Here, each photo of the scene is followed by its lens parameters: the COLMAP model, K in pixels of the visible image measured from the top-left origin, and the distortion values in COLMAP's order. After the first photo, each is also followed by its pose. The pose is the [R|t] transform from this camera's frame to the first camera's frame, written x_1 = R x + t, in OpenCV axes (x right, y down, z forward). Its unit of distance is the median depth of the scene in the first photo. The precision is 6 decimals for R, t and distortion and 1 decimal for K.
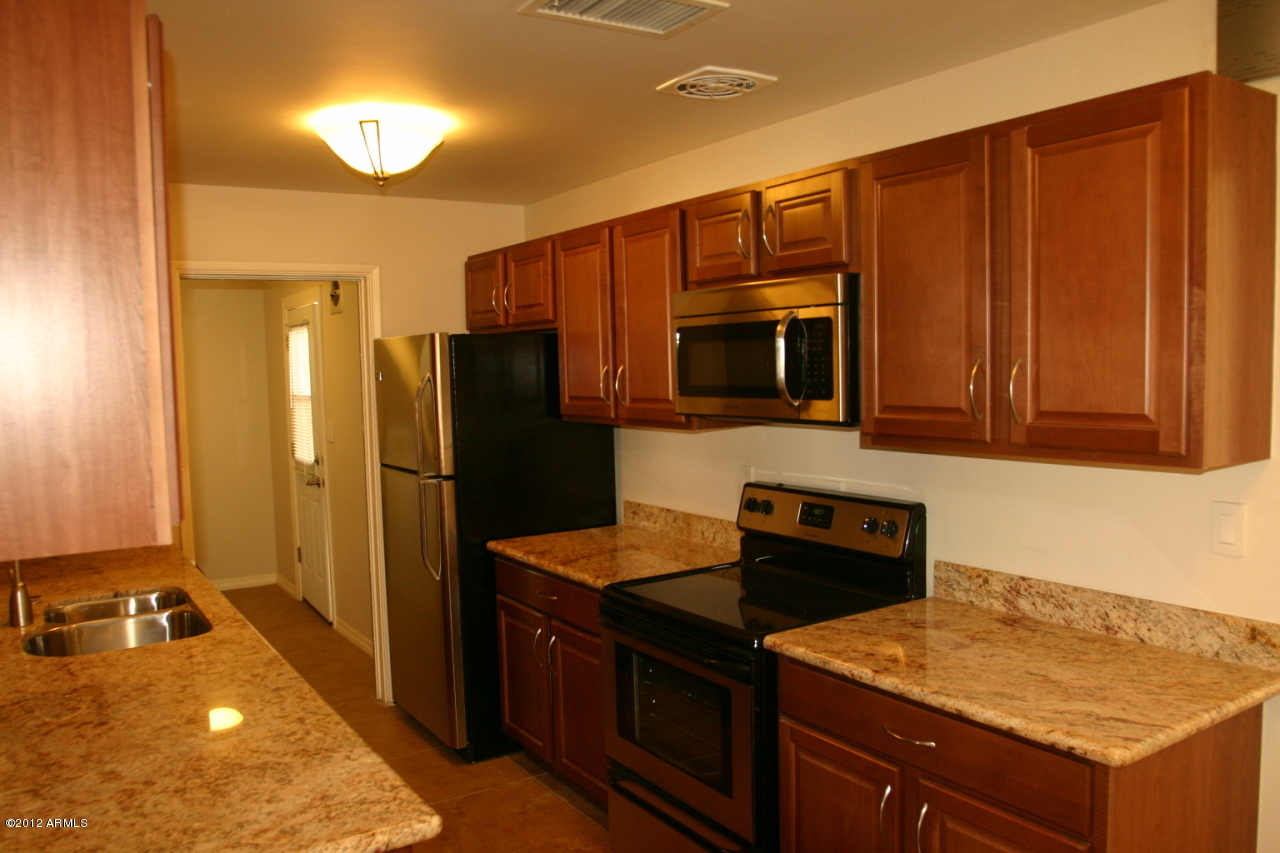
lens RADIAL K [[996.7, 0, 640.0], [0, 996.7, 426.5], [0, 0, 1]] dist [-0.114924, 0.091618]
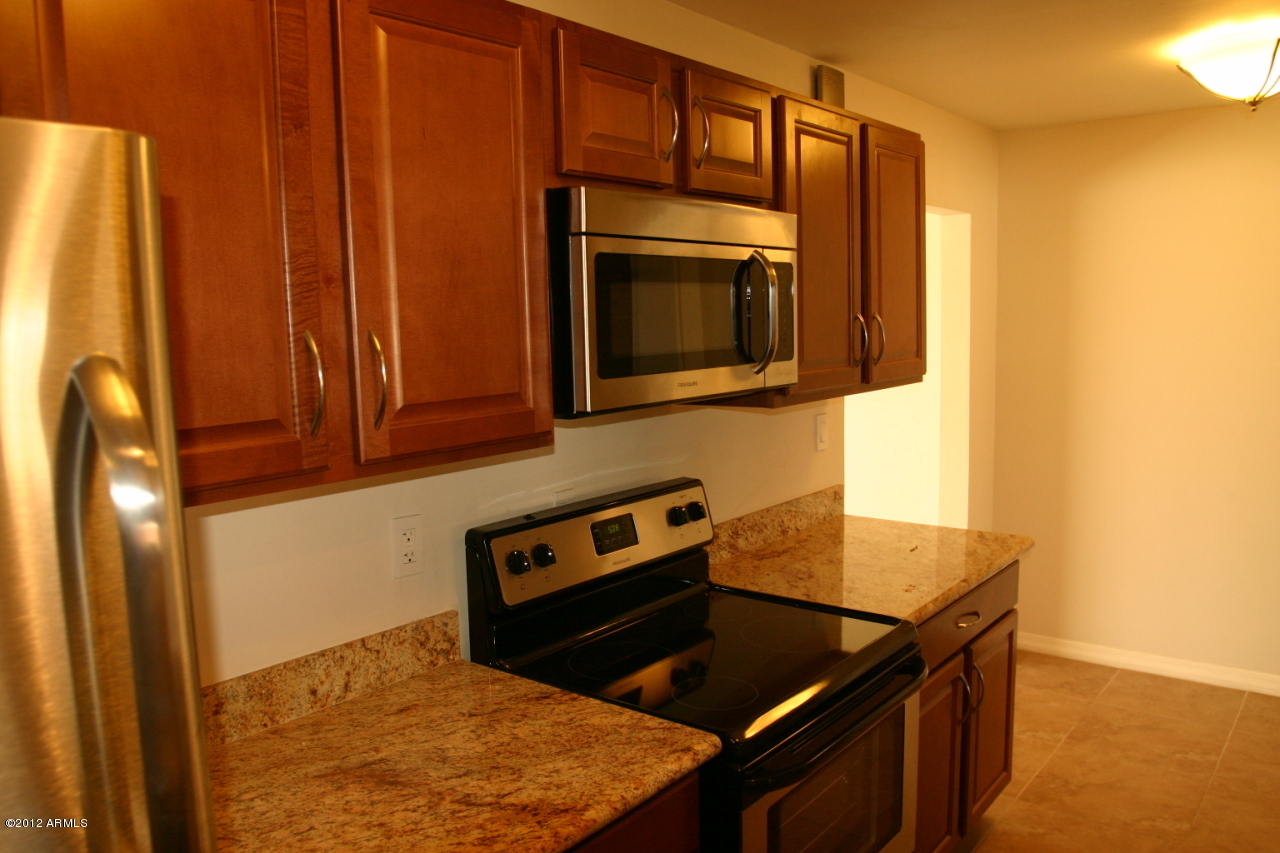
lens RADIAL K [[996.7, 0, 640.0], [0, 996.7, 426.5], [0, 0, 1]] dist [-0.114924, 0.091618]
pose [[-0.318866, -0.076483, 0.944709, -0.596672], [0.093361, 0.989357, 0.111610, -0.078295], [-0.943190, 0.123788, -0.308332, 1.413888]]
